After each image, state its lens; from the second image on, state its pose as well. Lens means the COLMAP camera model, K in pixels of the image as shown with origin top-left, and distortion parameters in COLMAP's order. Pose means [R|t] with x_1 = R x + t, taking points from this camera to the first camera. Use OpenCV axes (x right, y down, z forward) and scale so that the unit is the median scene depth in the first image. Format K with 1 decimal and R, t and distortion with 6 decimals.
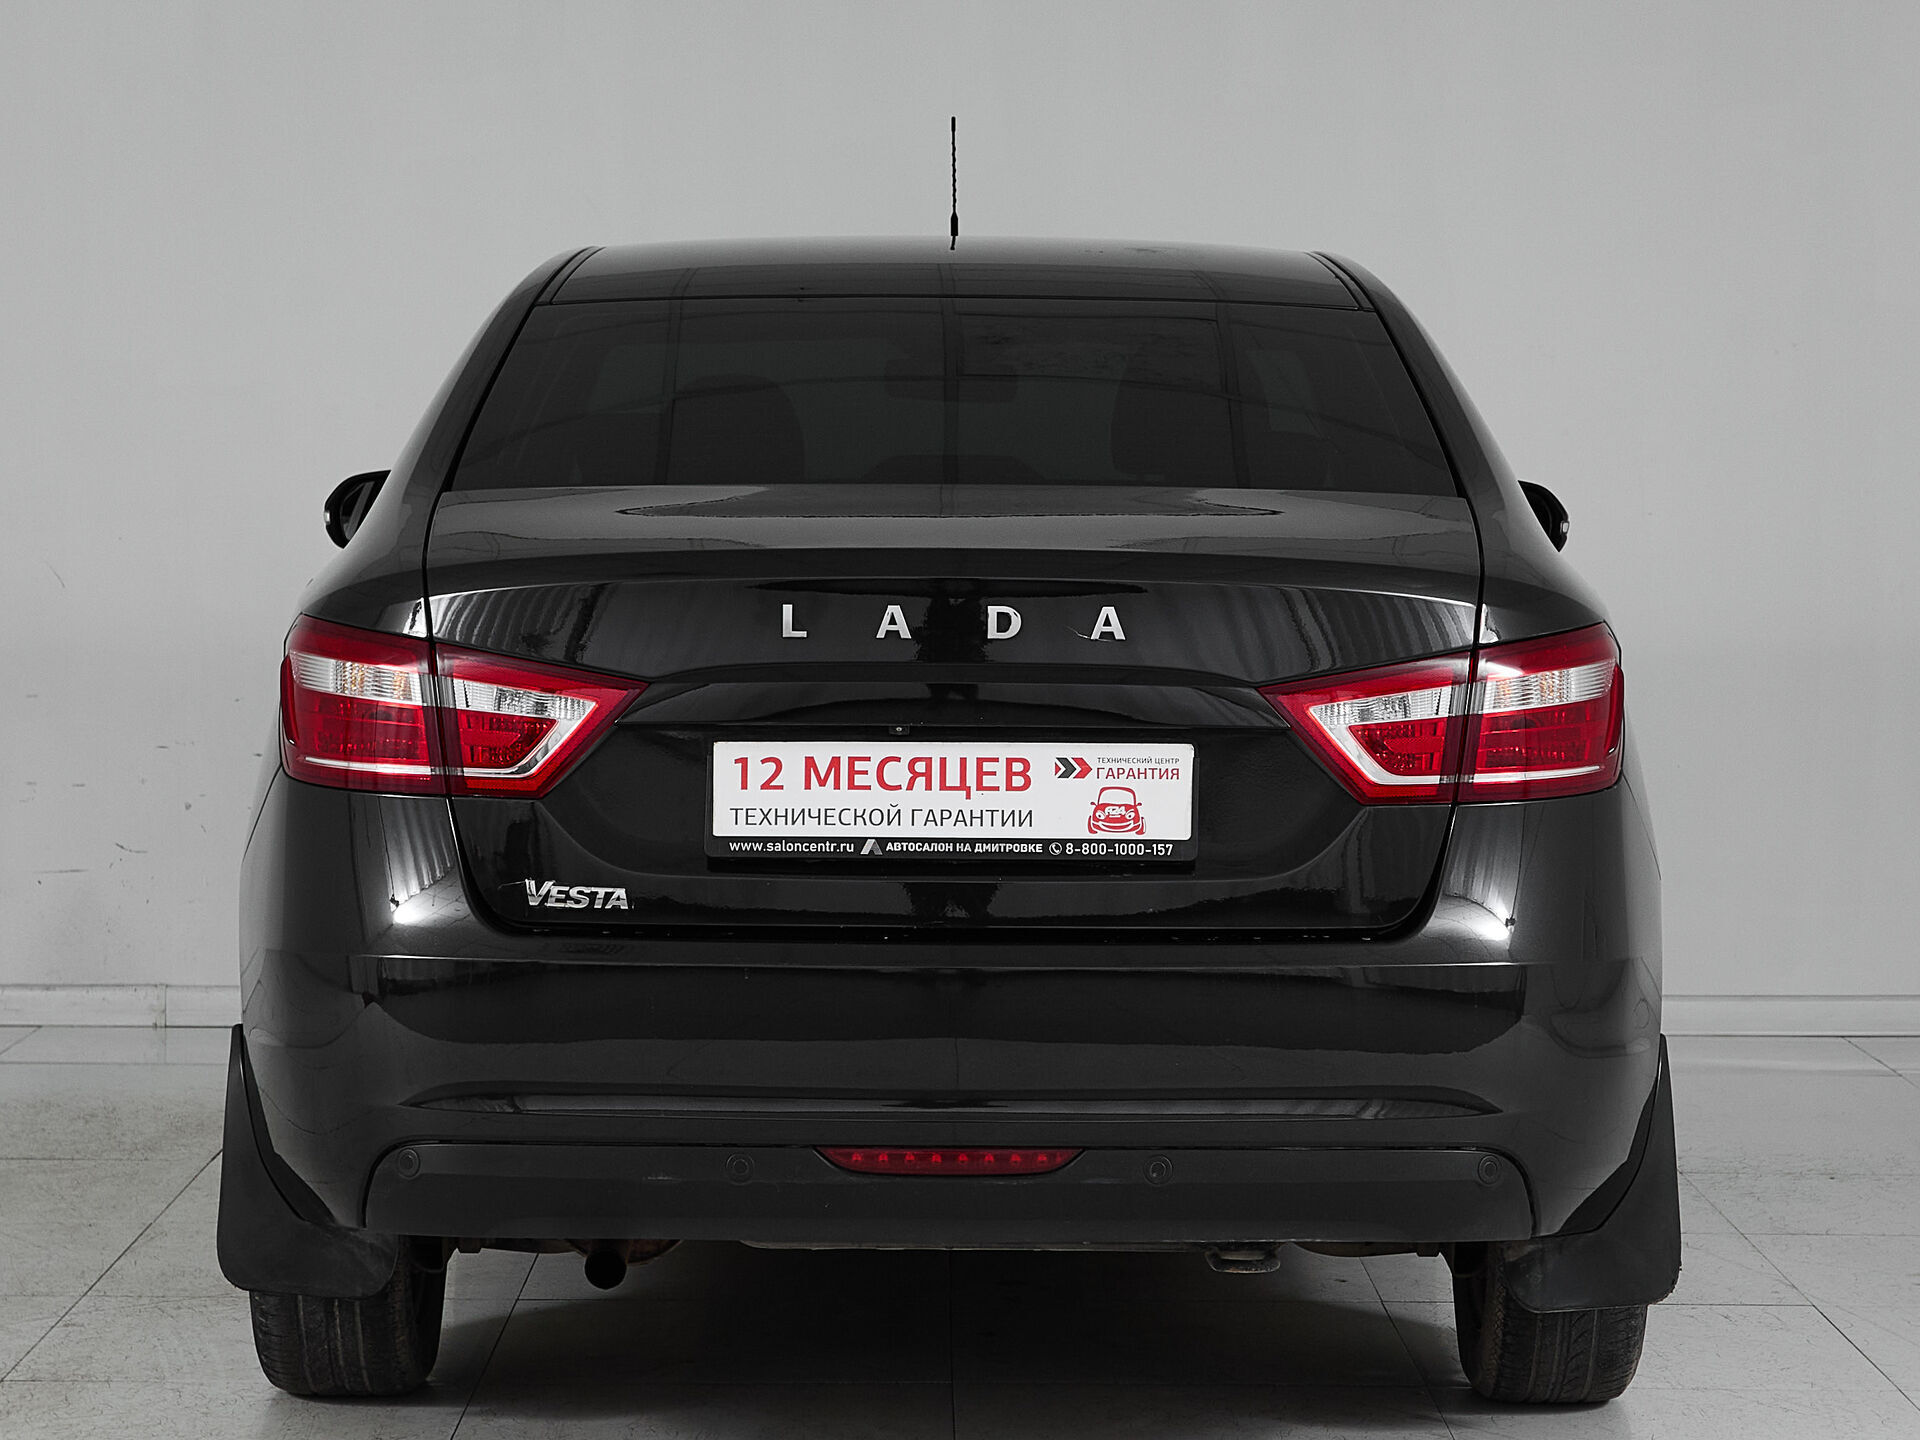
lens RADIAL K [[3691.3, 0, 956.4], [0, 3691.3, 713.9], [0, 0, 1]] dist [0.019183, 0.000000]
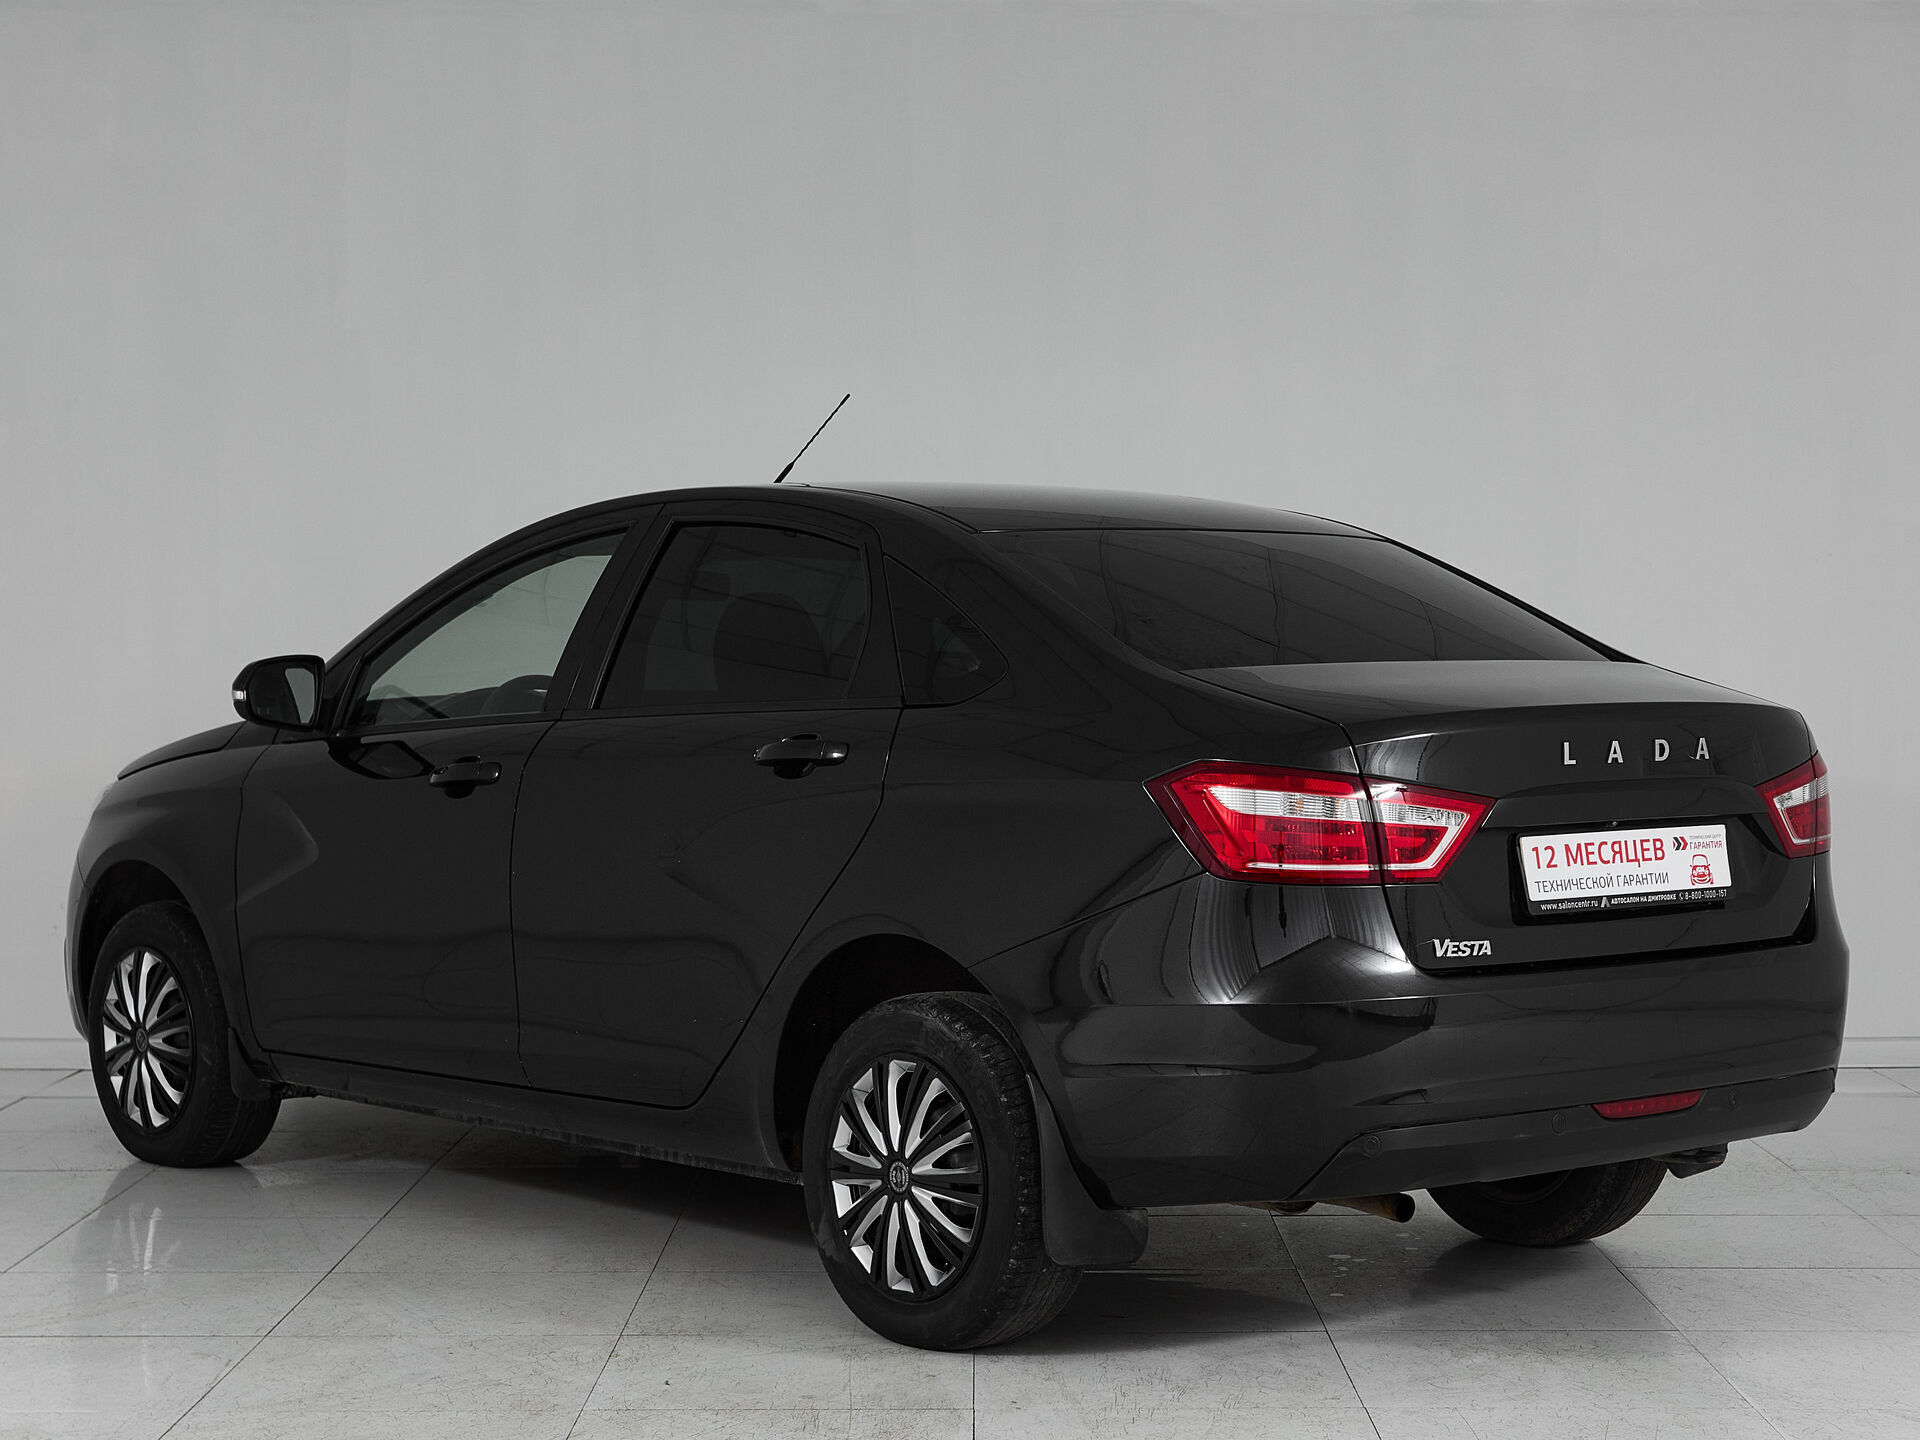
lens RADIAL K [[3691.3, 0, 958.1], [0, 3691.3, 710.9], [0, 0, 1]] dist [0.019183, 0.000000]
pose [[0.768350, -0.024783, 0.639550, -1.182343], [0.055515, 0.998065, -0.028020, -0.014032], [-0.637618, 0.057034, 0.768238, 0.007221]]
